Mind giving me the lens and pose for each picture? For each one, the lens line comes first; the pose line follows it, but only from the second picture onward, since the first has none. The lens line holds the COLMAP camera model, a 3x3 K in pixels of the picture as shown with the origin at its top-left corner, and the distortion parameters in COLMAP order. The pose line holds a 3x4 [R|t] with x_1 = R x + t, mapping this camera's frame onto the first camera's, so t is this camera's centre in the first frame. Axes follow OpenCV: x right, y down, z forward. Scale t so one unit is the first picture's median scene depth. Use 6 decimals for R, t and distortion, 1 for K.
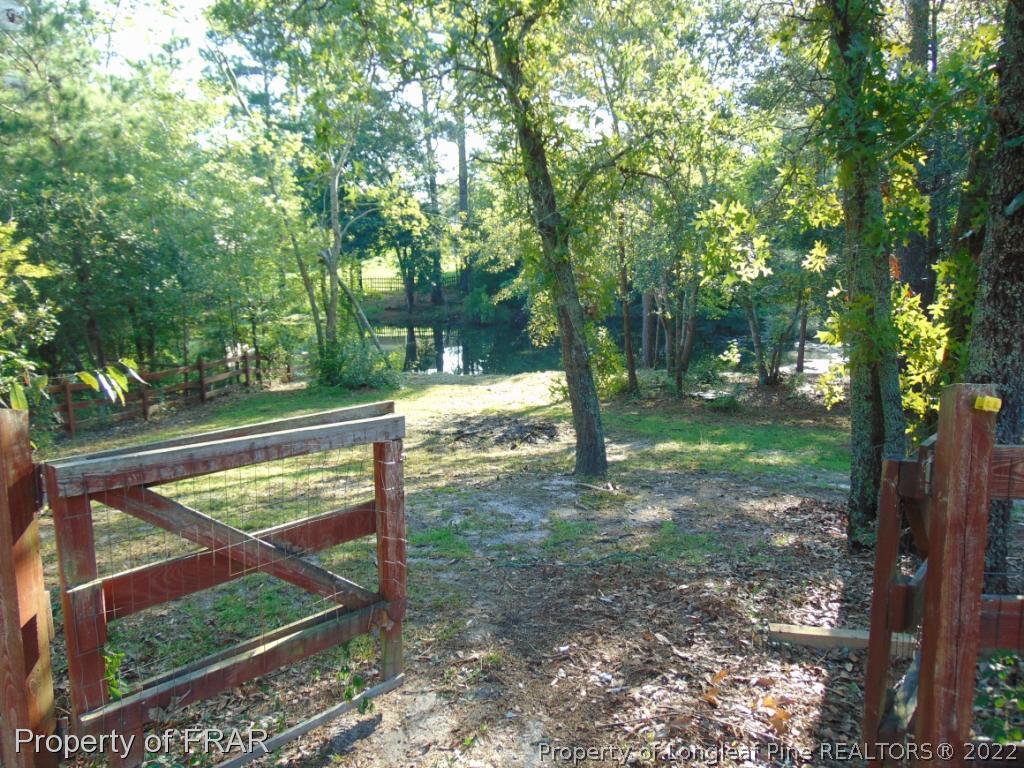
lens RADIAL K [[755.3, 0, 508.3], [0, 755.3, 381.3], [0, 0, 1]] dist [-0.003425, 0.029976]
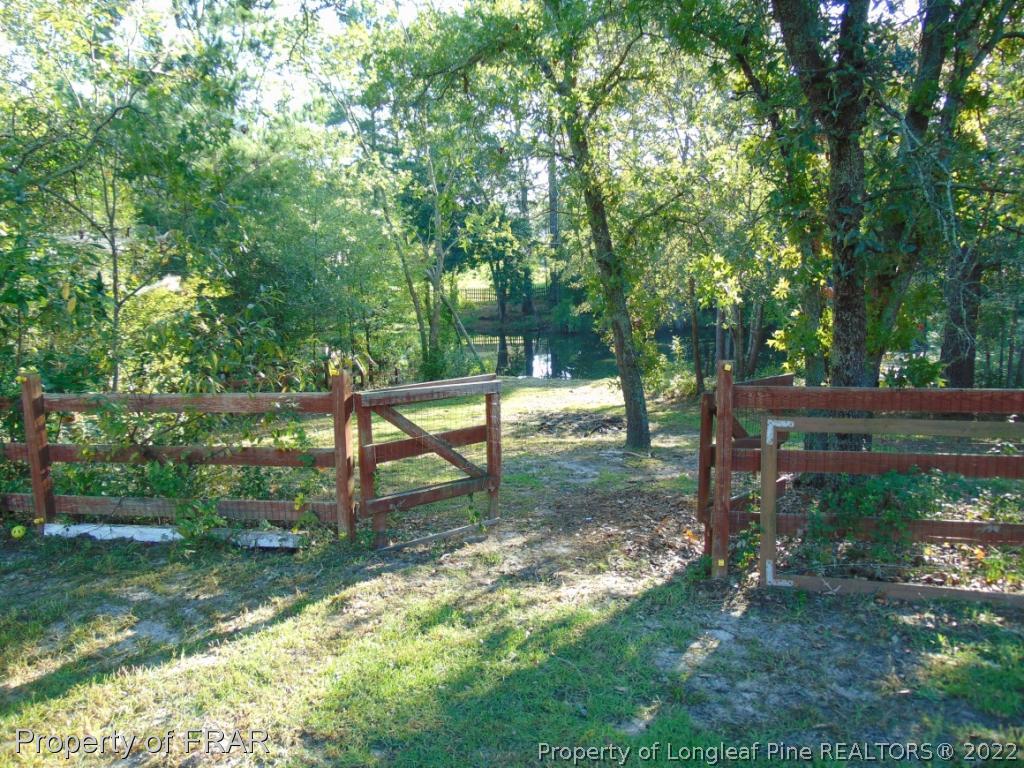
lens RADIAL K [[755.3, 0, 516.4], [0, 755.3, 383.5], [0, 0, 1]] dist [-0.003425, 0.029976]
pose [[0.994017, 0.008487, -0.108894, 0.015002], [-0.009383, 0.999926, -0.007718, 0.008294], [0.108820, 0.008694, 0.994023, -0.122938]]
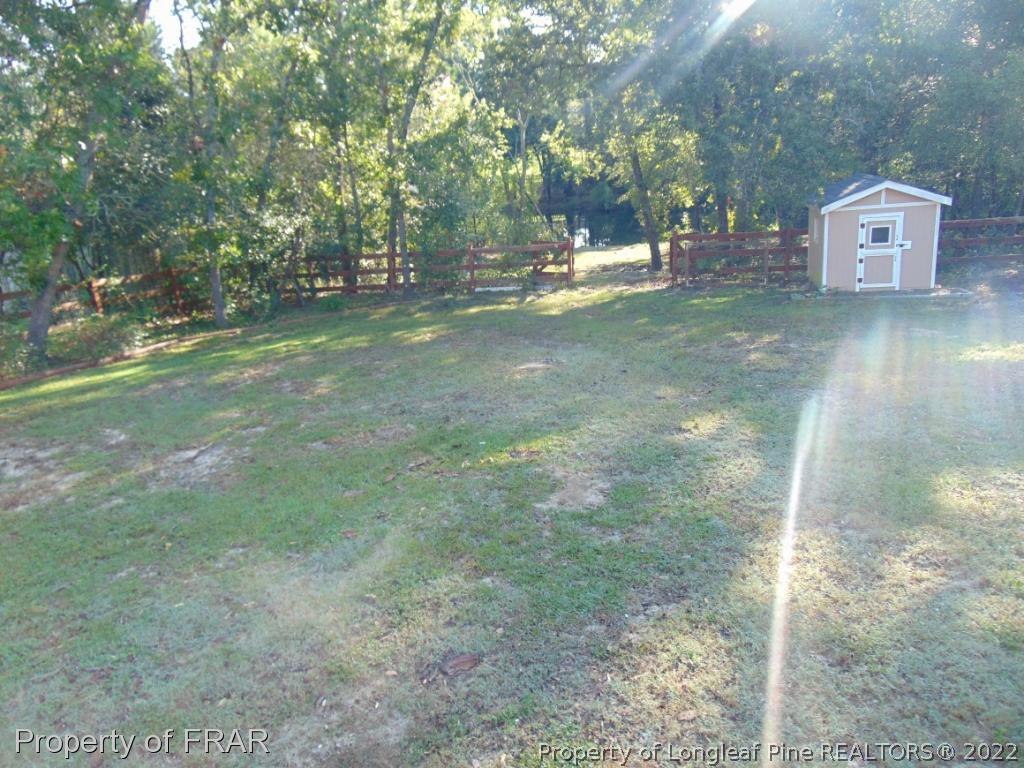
lens RADIAL K [[755.3, 0, 507.3], [0, 755.3, 390.6], [0, 0, 1]] dist [-0.003425, 0.029976]
pose [[0.987293, -0.012457, -0.158422, -0.000559], [0.038113, 0.986387, 0.159963, 0.034464], [0.154273, -0.163968, 0.974328, -0.740155]]
